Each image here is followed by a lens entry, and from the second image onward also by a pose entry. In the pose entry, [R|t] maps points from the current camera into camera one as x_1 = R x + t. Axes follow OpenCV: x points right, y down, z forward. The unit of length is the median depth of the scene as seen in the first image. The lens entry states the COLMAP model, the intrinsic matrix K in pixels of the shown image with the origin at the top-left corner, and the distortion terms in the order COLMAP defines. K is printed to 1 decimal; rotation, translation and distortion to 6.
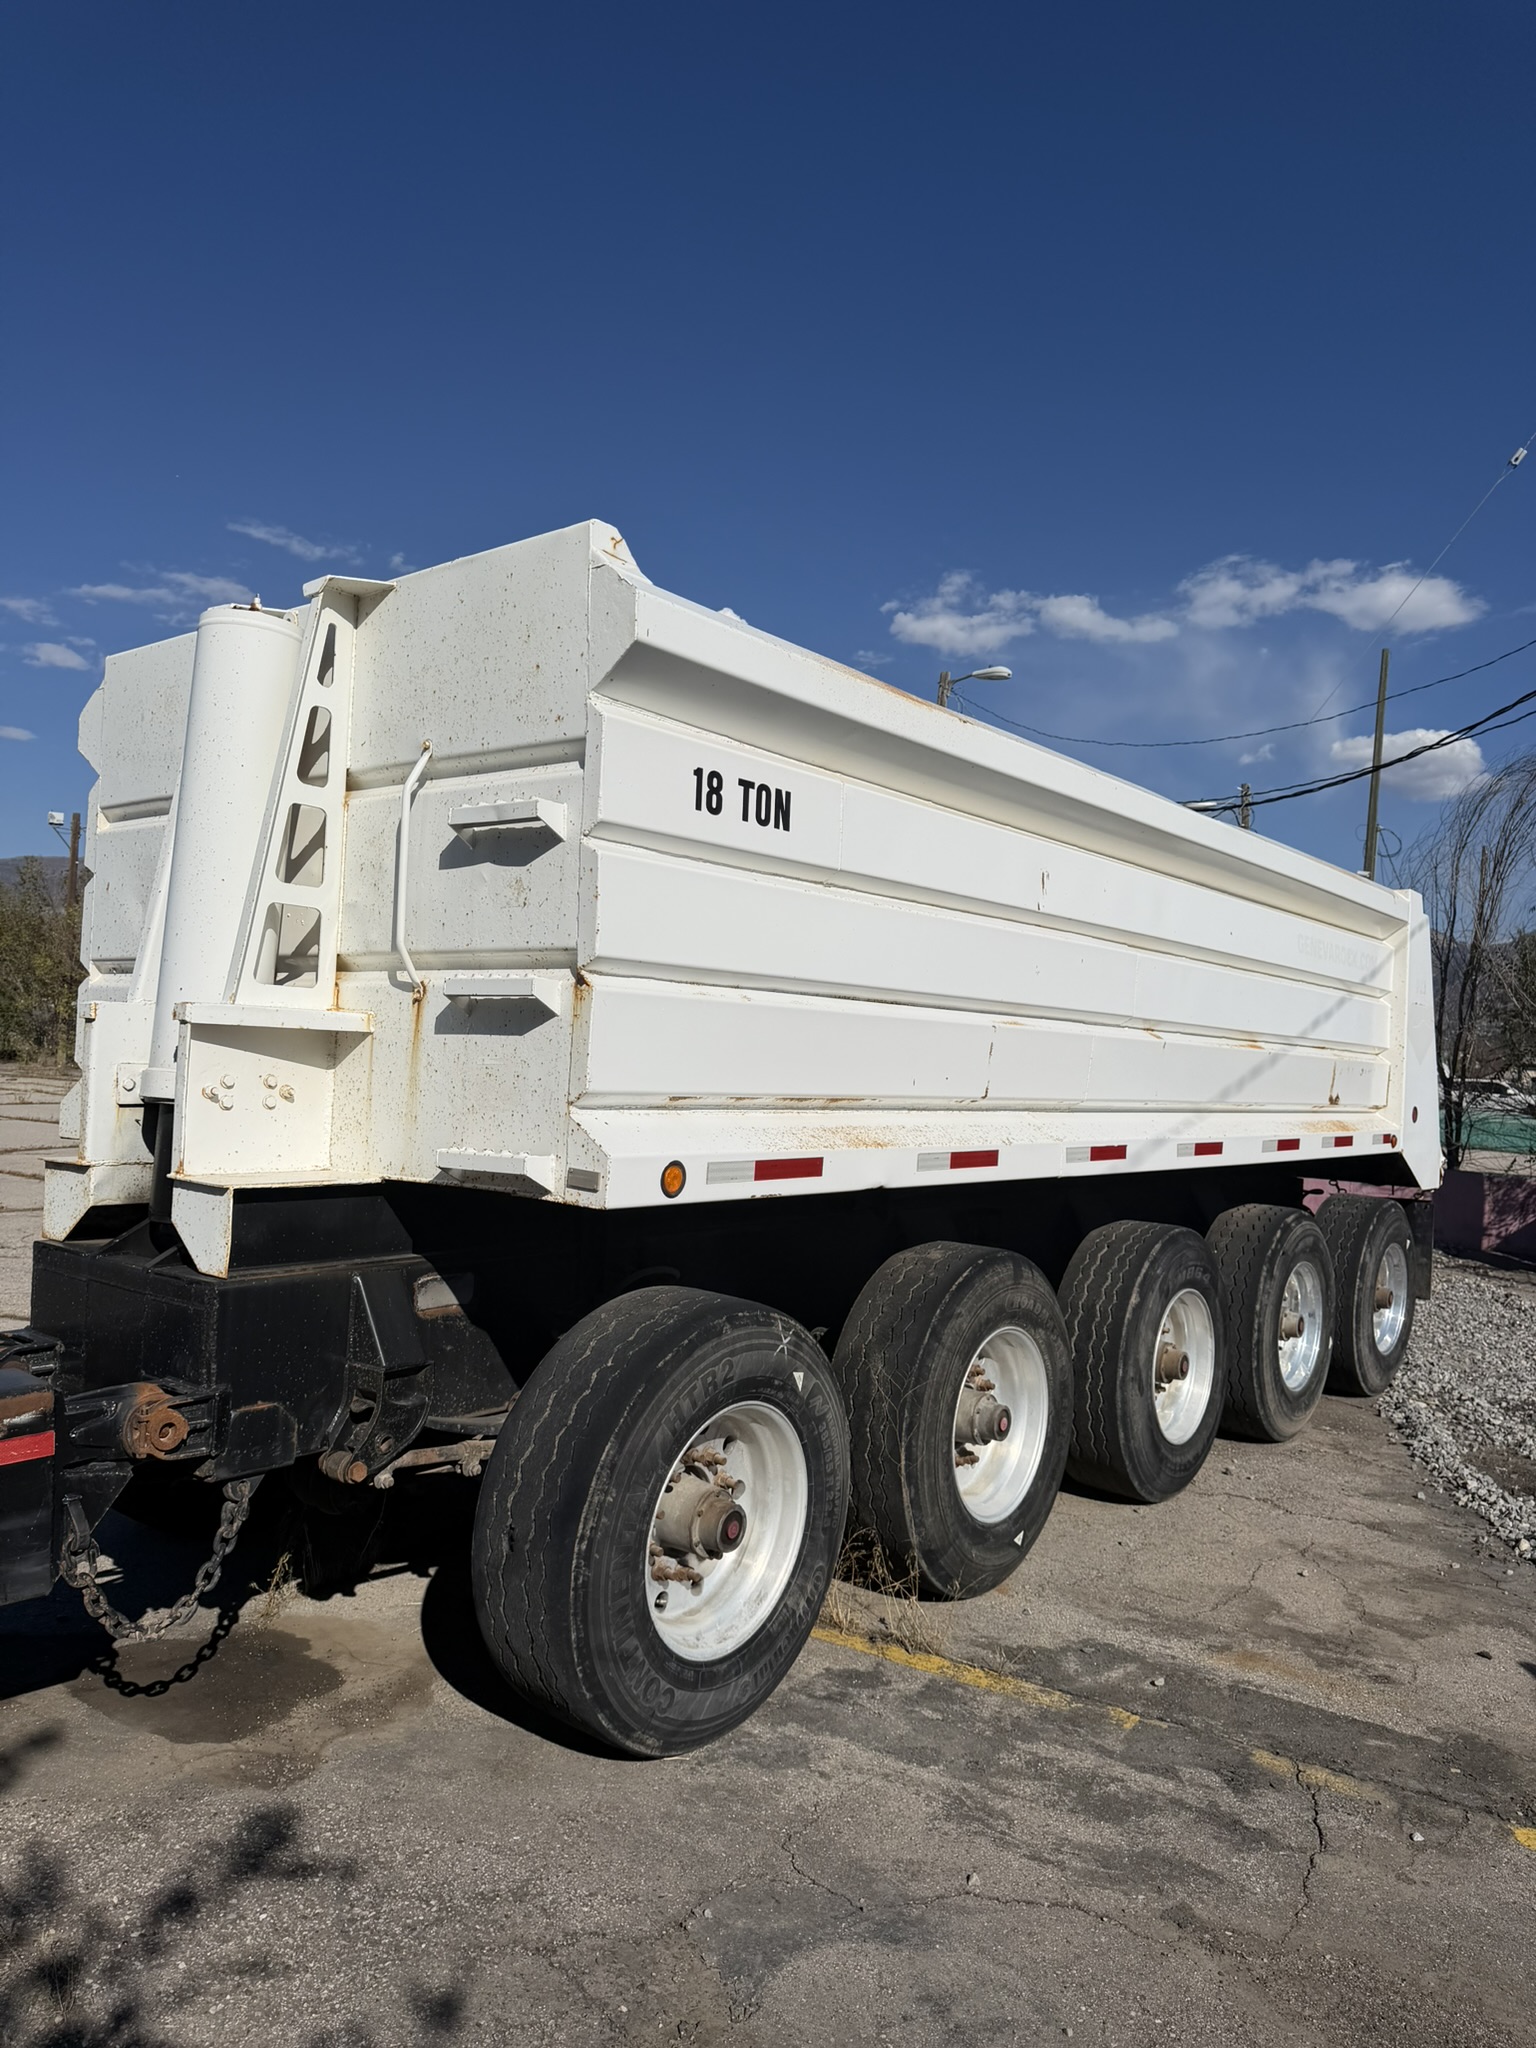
lens RADIAL K [[1432.6, 0, 778.8], [0, 1432.6, 1020.1], [0, 0, 1]] dist [0.095500, -0.147626]
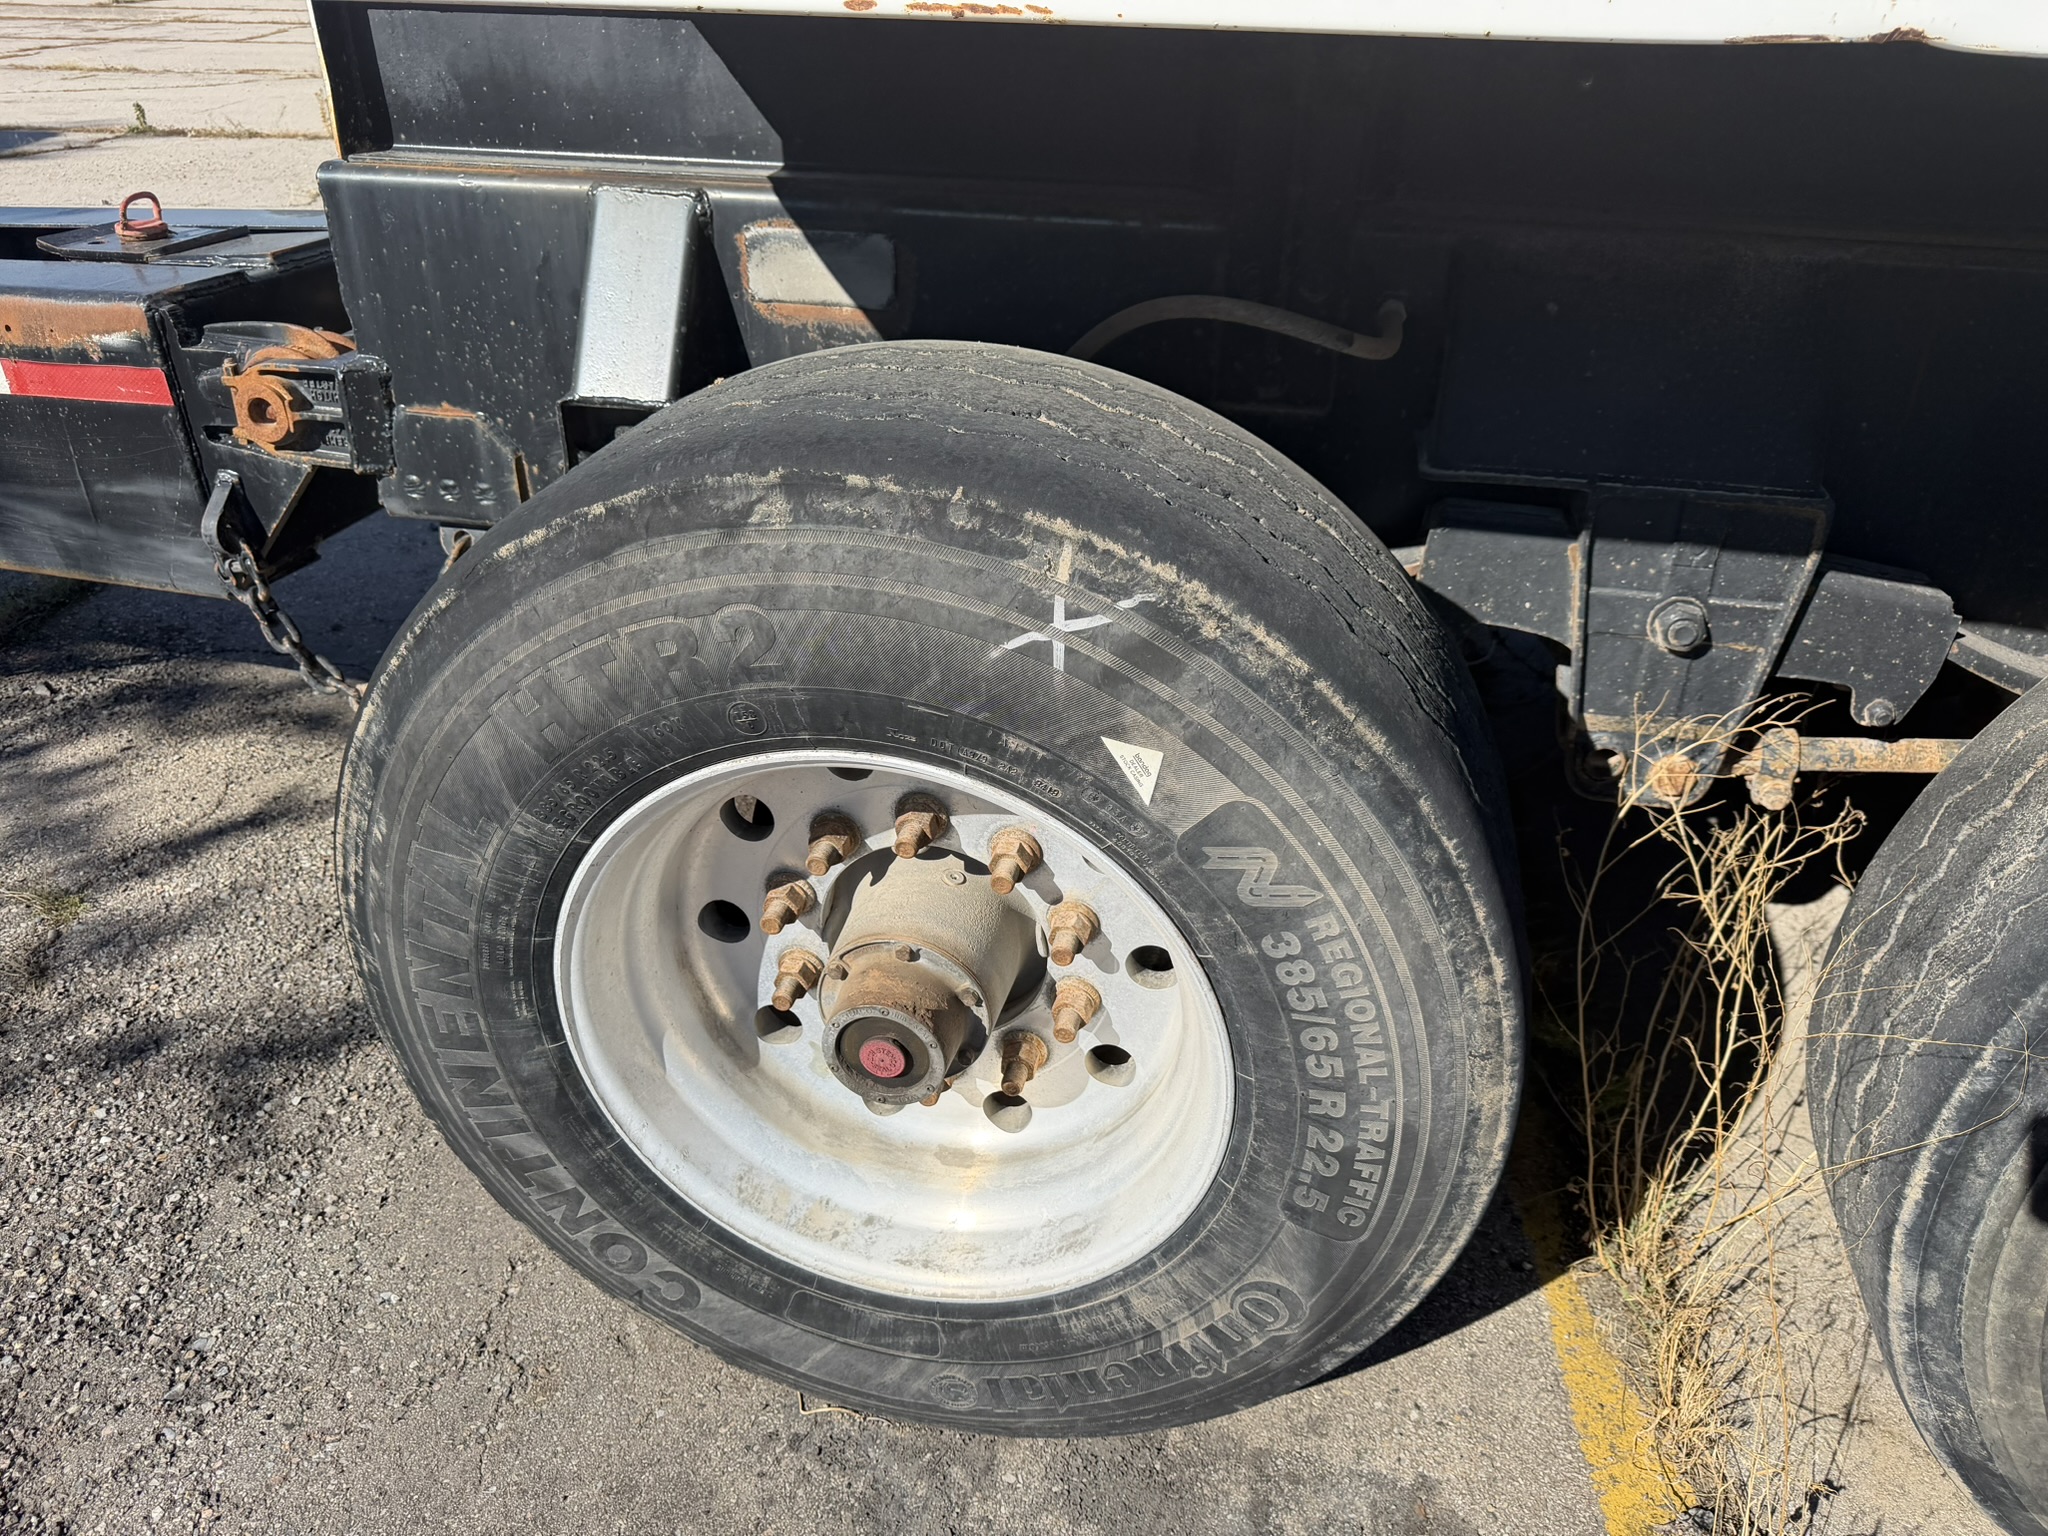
lens RADIAL K [[1432.6, 0, 1037.4], [0, 1432.6, 767.3], [0, 0, 1]] dist [0.095500, -0.147626]
pose [[0.428199, 0.412896, -0.803843, 0.228361], [0.031864, 0.882065, 0.470048, 0.117274], [0.903123, -0.226888, 0.364543, 0.876151]]
